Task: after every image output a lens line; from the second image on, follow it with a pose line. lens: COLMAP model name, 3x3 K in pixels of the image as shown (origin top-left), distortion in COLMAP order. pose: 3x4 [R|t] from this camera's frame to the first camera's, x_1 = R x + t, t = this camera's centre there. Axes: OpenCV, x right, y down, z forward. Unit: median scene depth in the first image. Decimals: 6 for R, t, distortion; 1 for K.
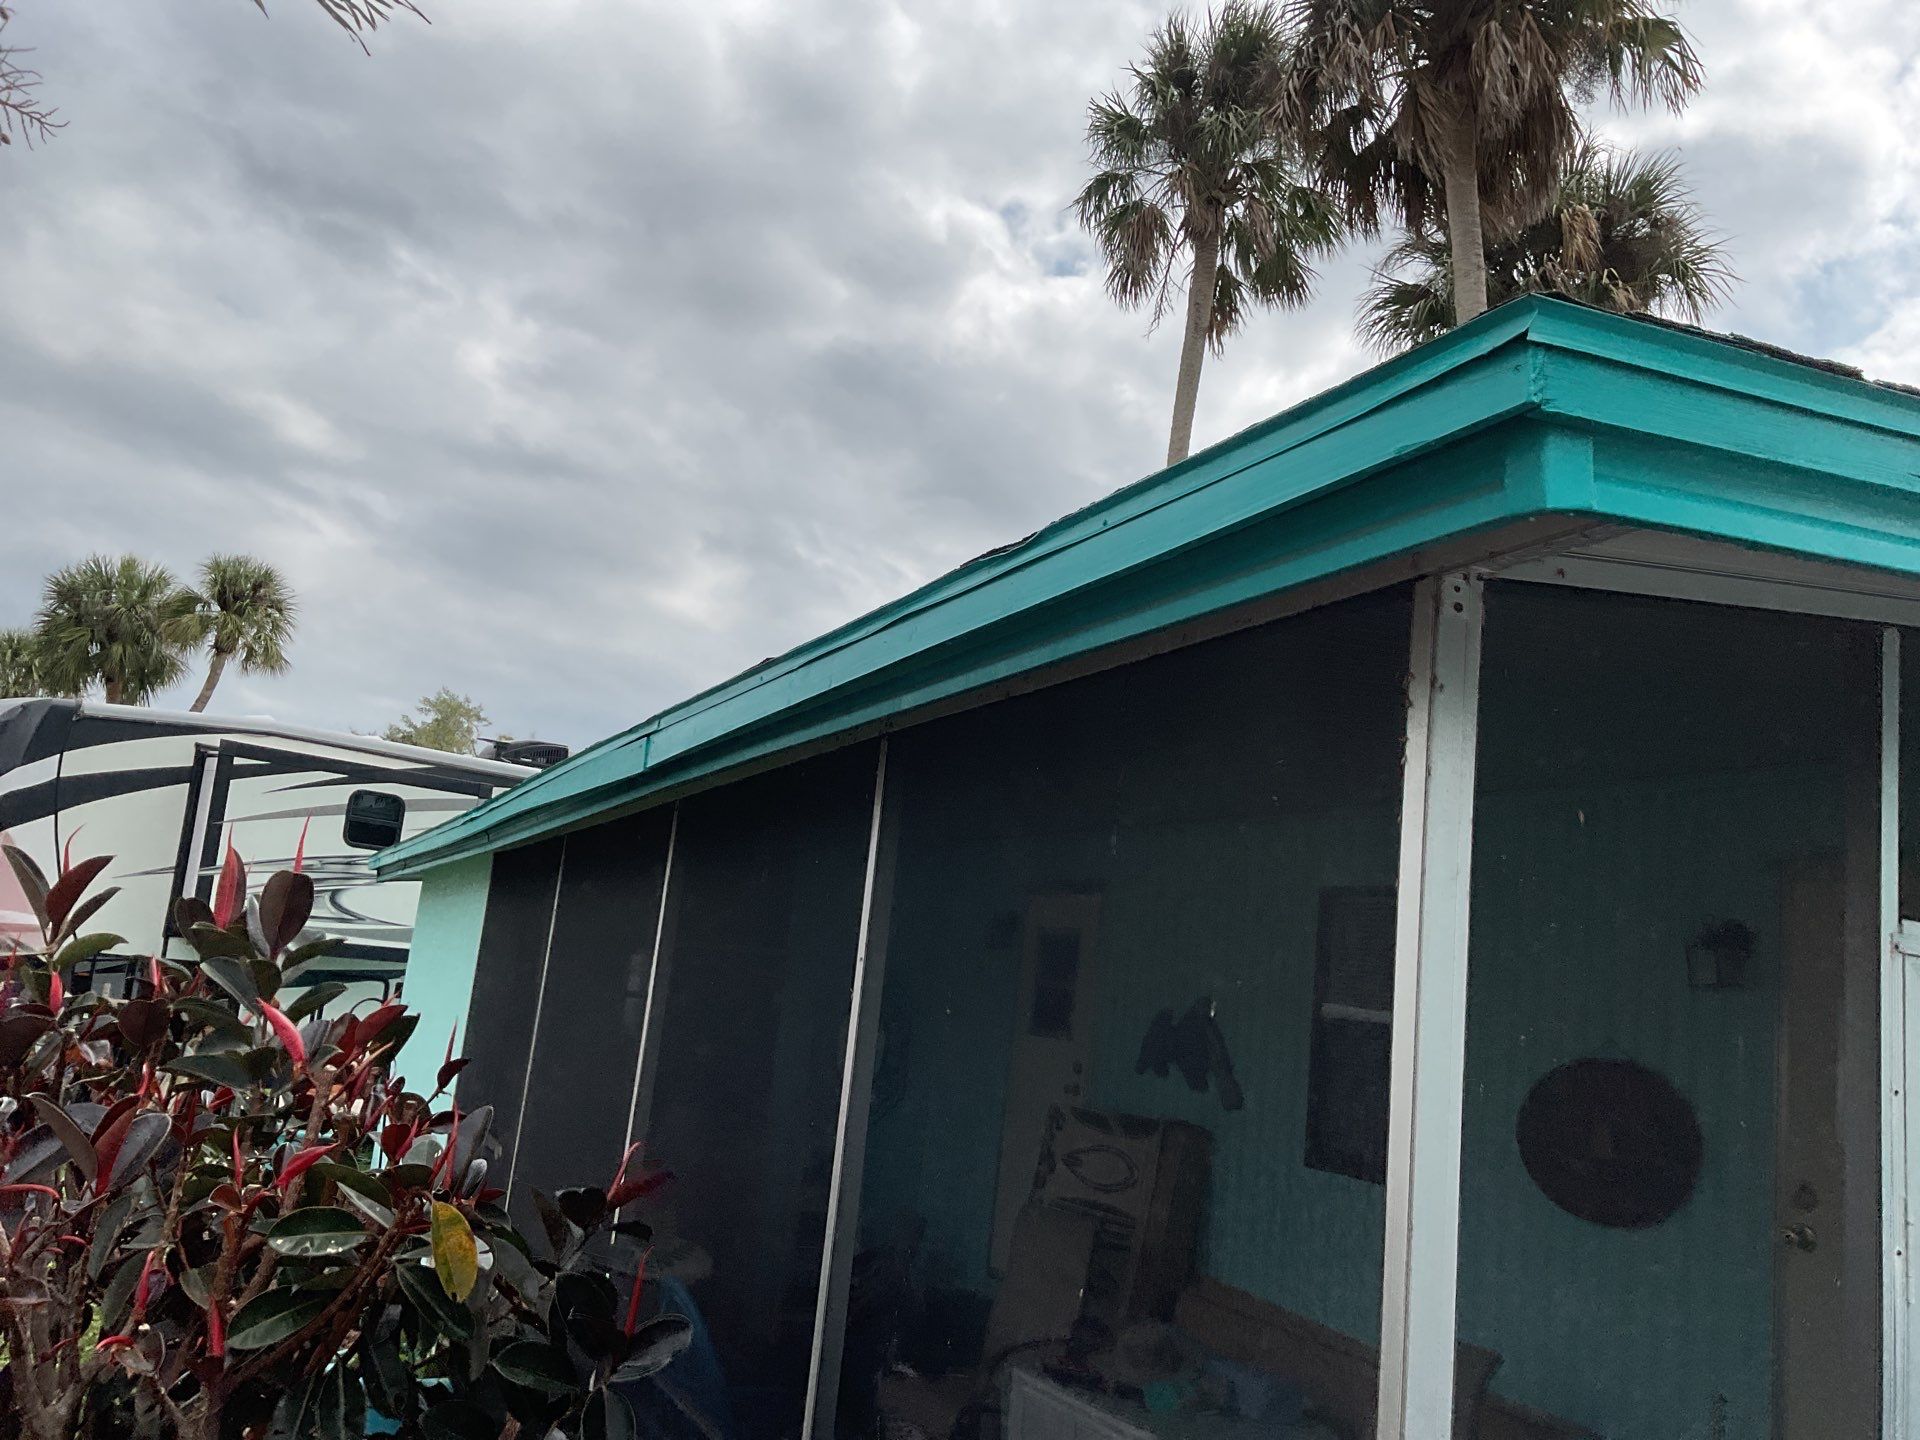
lens RADIAL K [[1607.3, 0, 950.8], [0, 1607.3, 686.6], [0, 0, 1]] dist [0.043483, -0.044658]
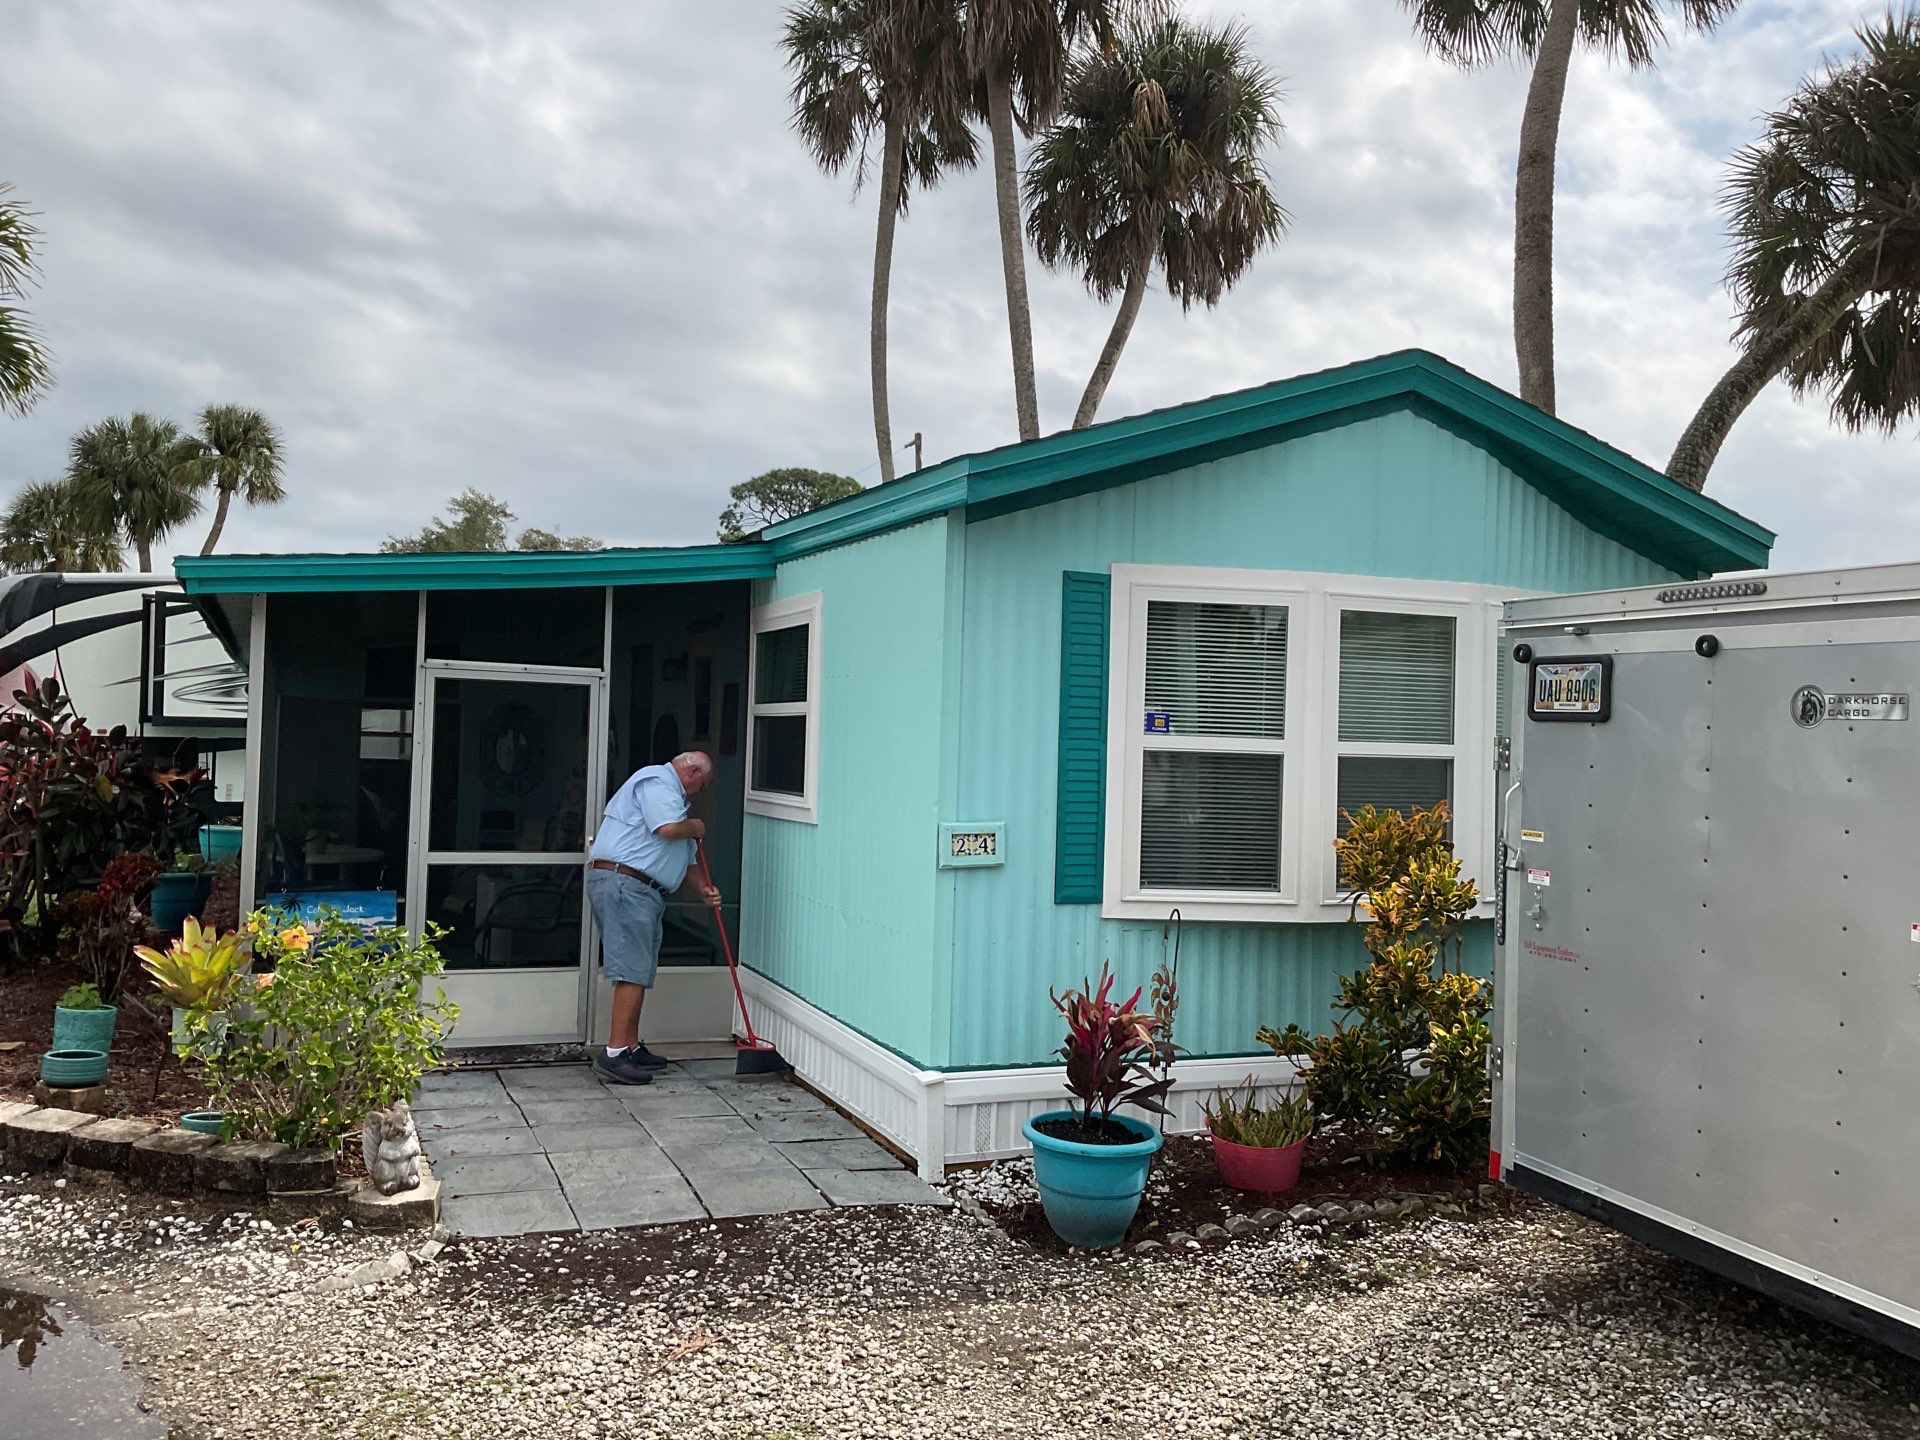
lens RADIAL K [[1652.6, 0, 960.0], [0, 1652.6, 720.0], [0, 0, 1]] dist [0.023618, -0.012243]
pose [[0.995669, -0.072721, -0.057923, 0.135137], [0.081599, 0.982130, 0.169597, -0.018162], [0.044555, -0.173588, 0.983810, -0.184518]]
